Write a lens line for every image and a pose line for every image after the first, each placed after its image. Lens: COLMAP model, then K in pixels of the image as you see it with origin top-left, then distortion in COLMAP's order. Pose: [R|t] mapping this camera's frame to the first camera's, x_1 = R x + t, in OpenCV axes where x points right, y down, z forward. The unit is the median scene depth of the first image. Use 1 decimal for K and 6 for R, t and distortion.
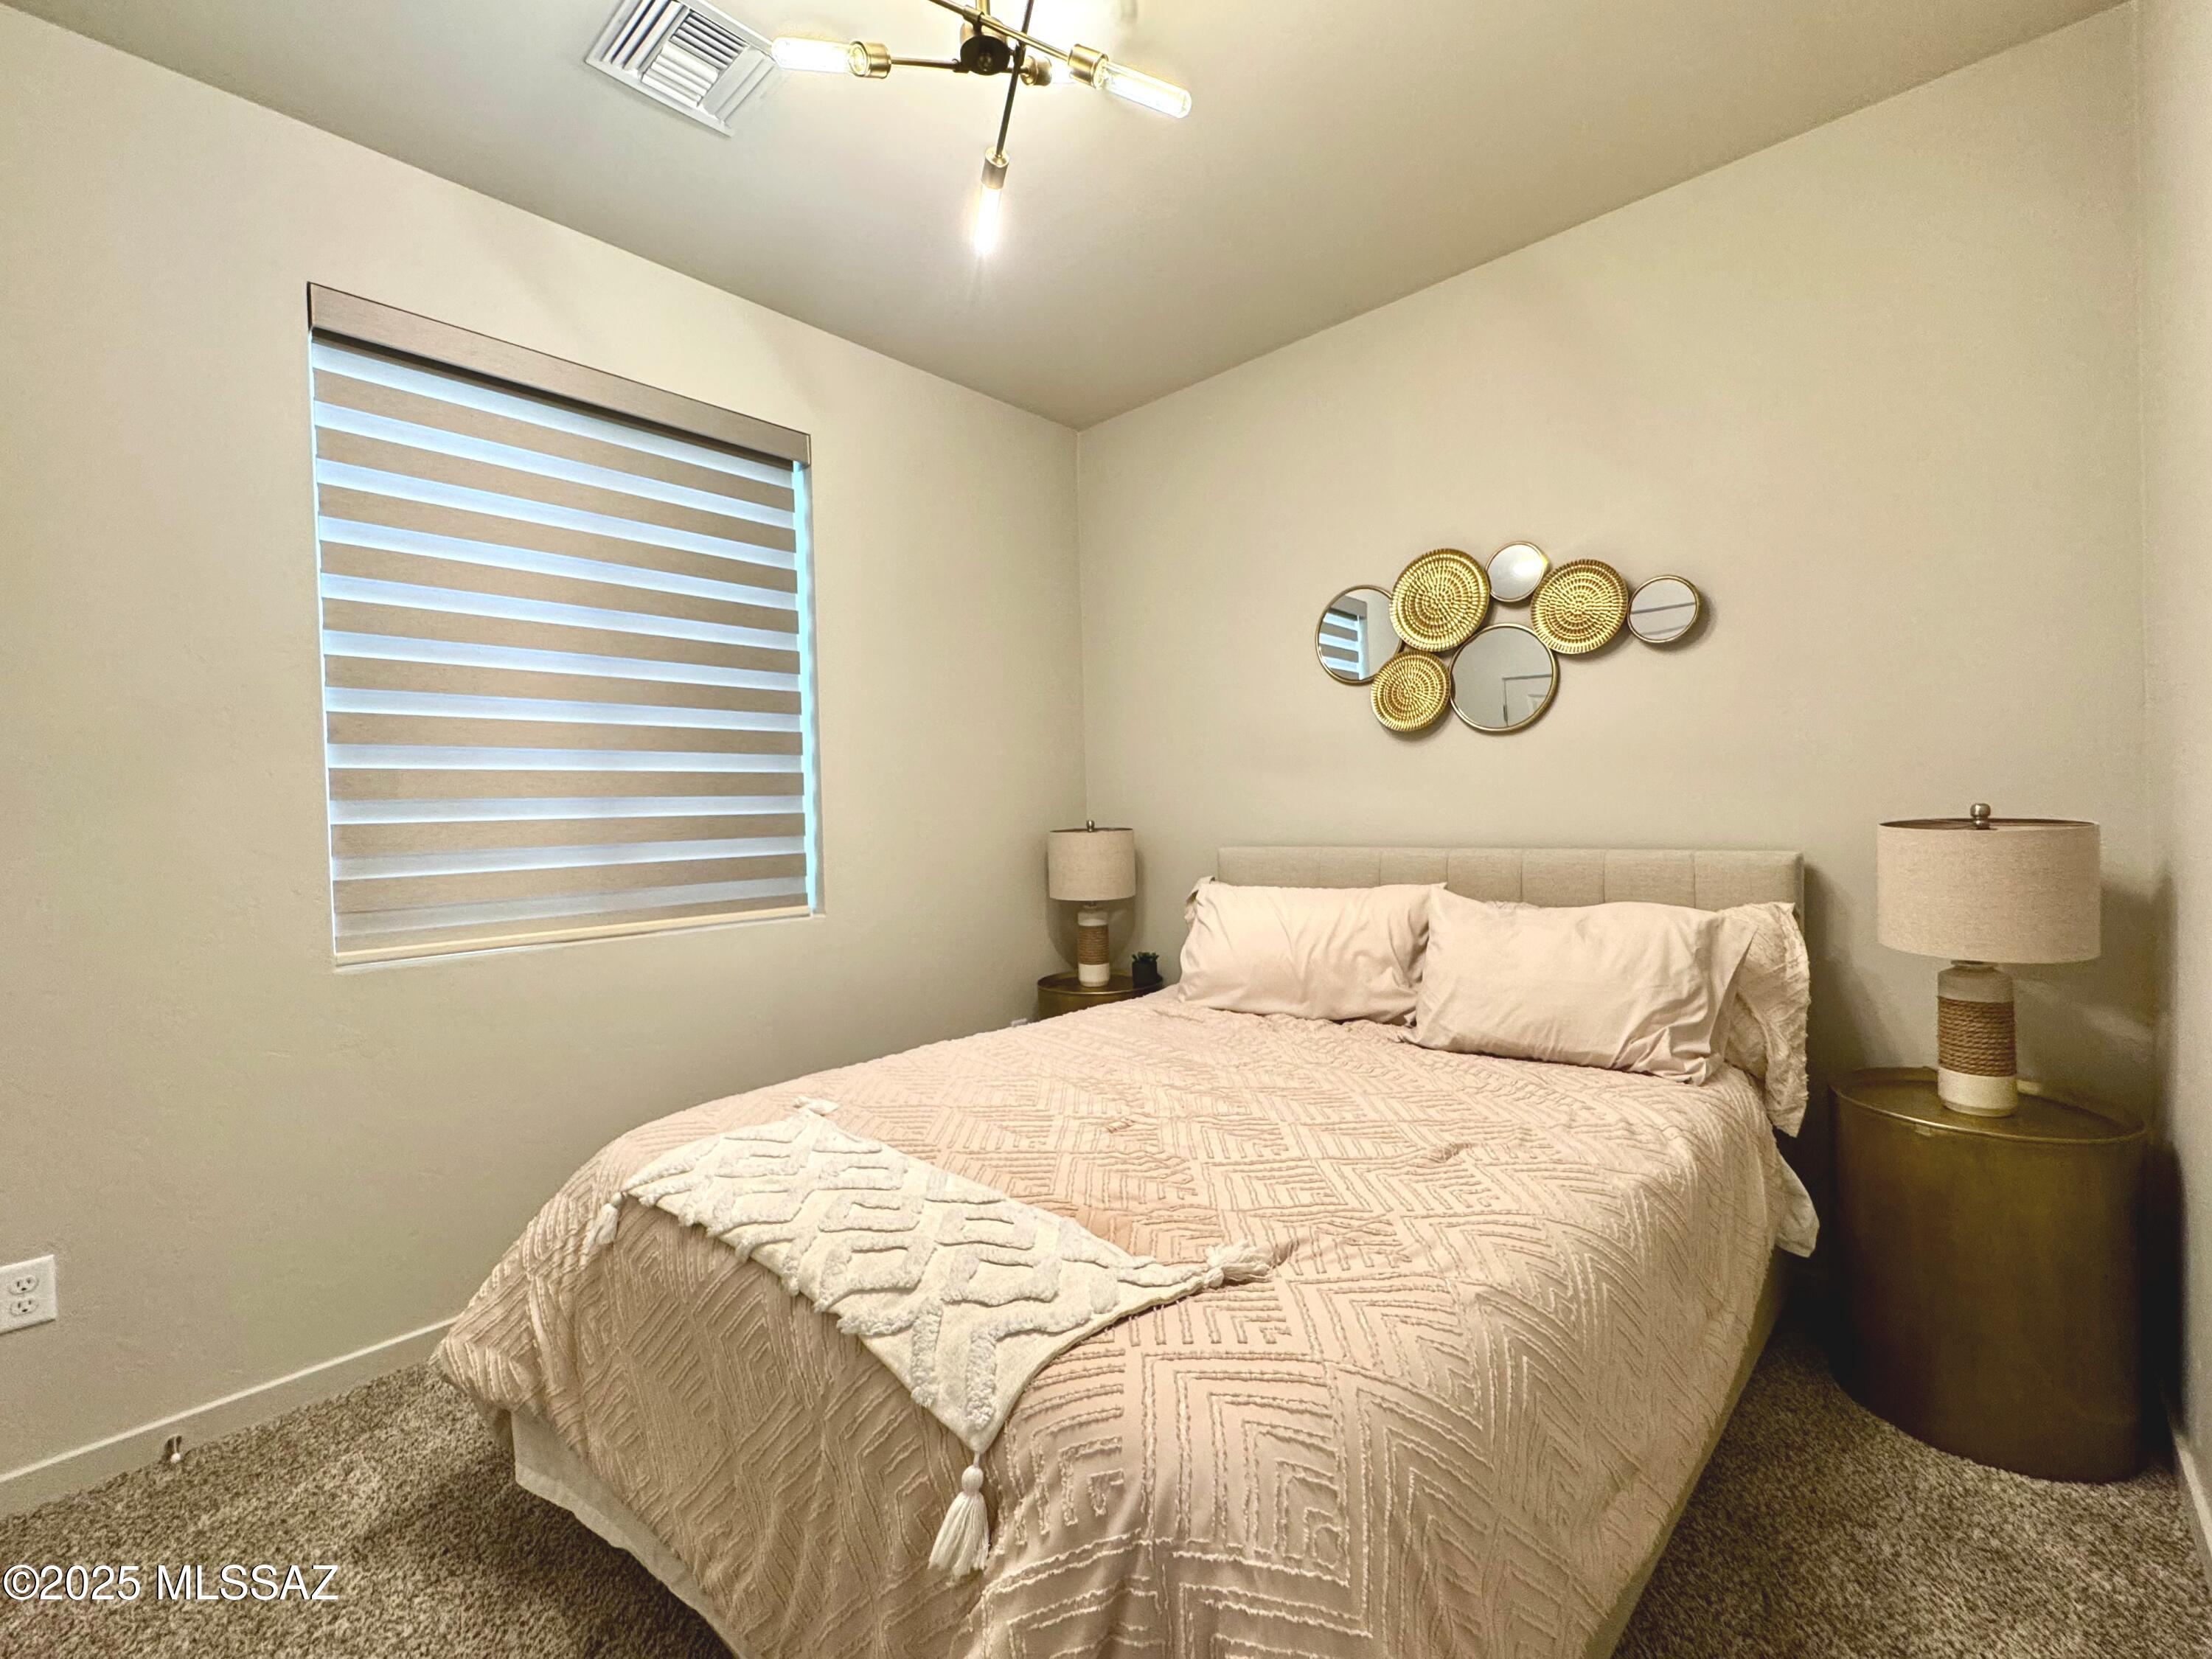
lens RADIAL K [[881.9, 0, 1103.1], [0, 881.9, 828.2], [0, 0, 1]] dist [-0.002298, 0.000135]
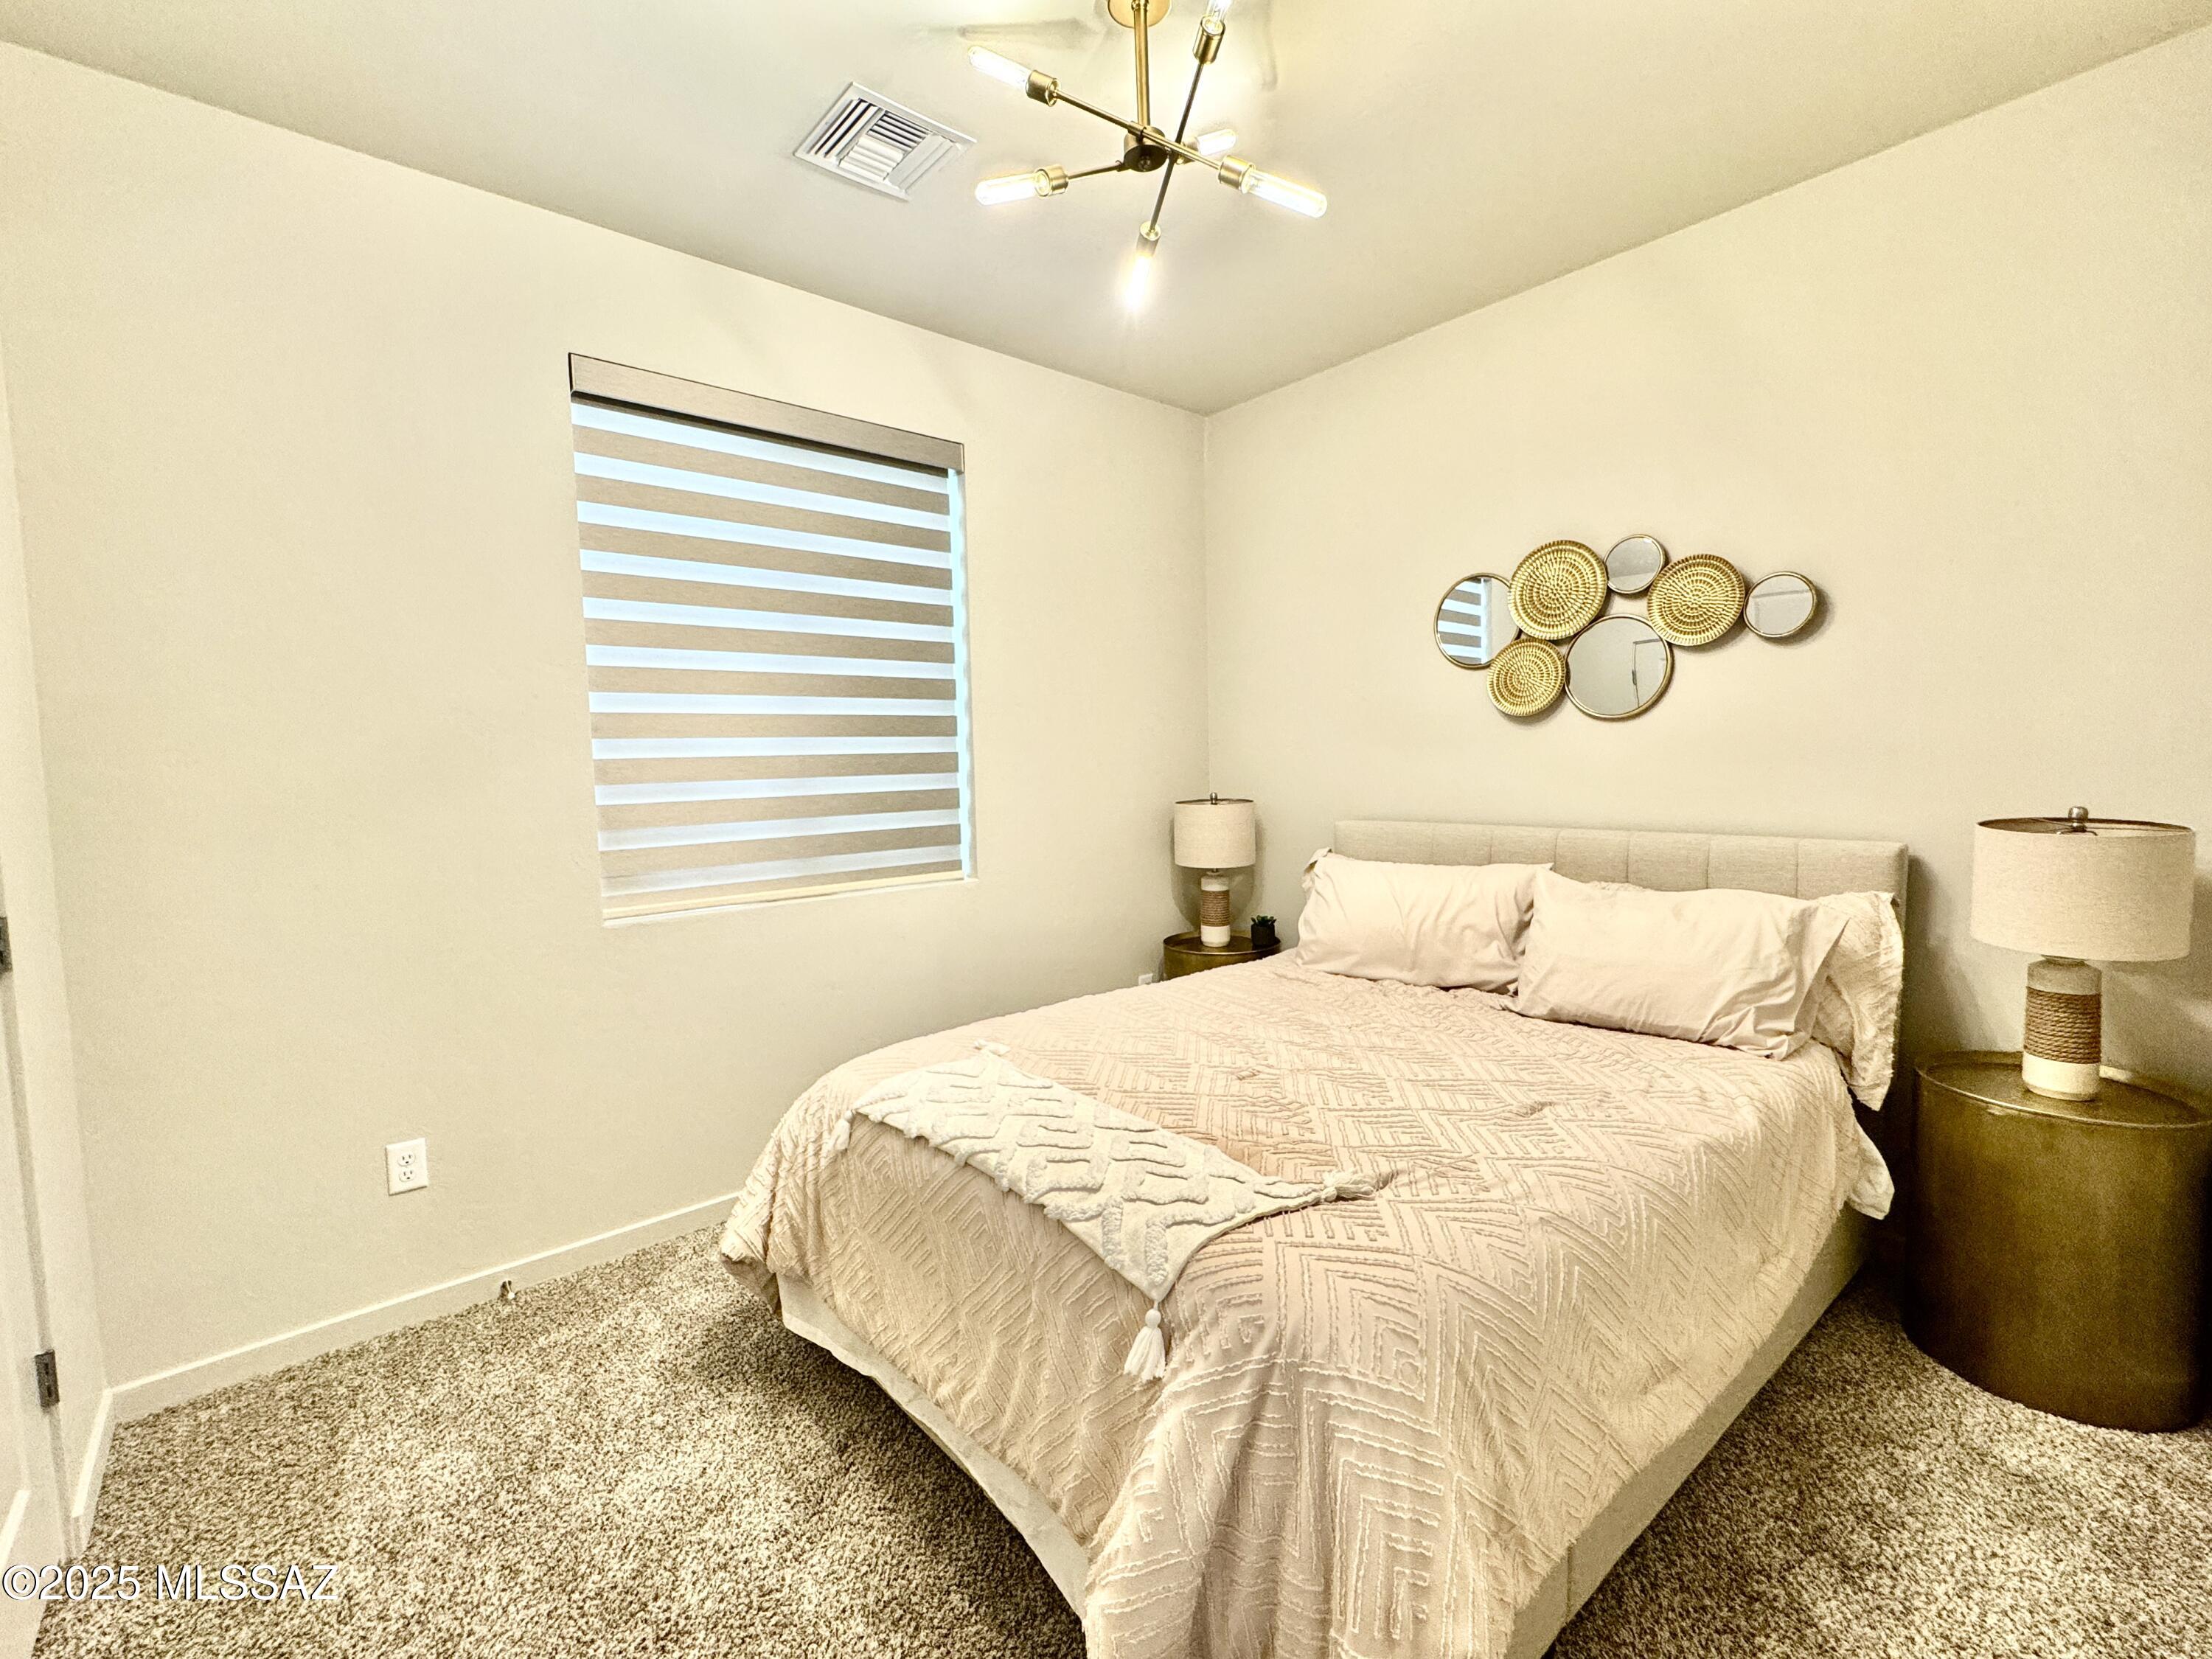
lens RADIAL K [[941.9, 0, 1106.0], [0, 941.9, 809.2], [0, 0, 1]] dist [-0.002310, 0.000266]
pose [[0.994449, 0.012032, -0.104532, -0.044189], [-0.006269, 0.998451, 0.055287, -0.090530], [0.105036, -0.054324, 0.992984, -0.265978]]
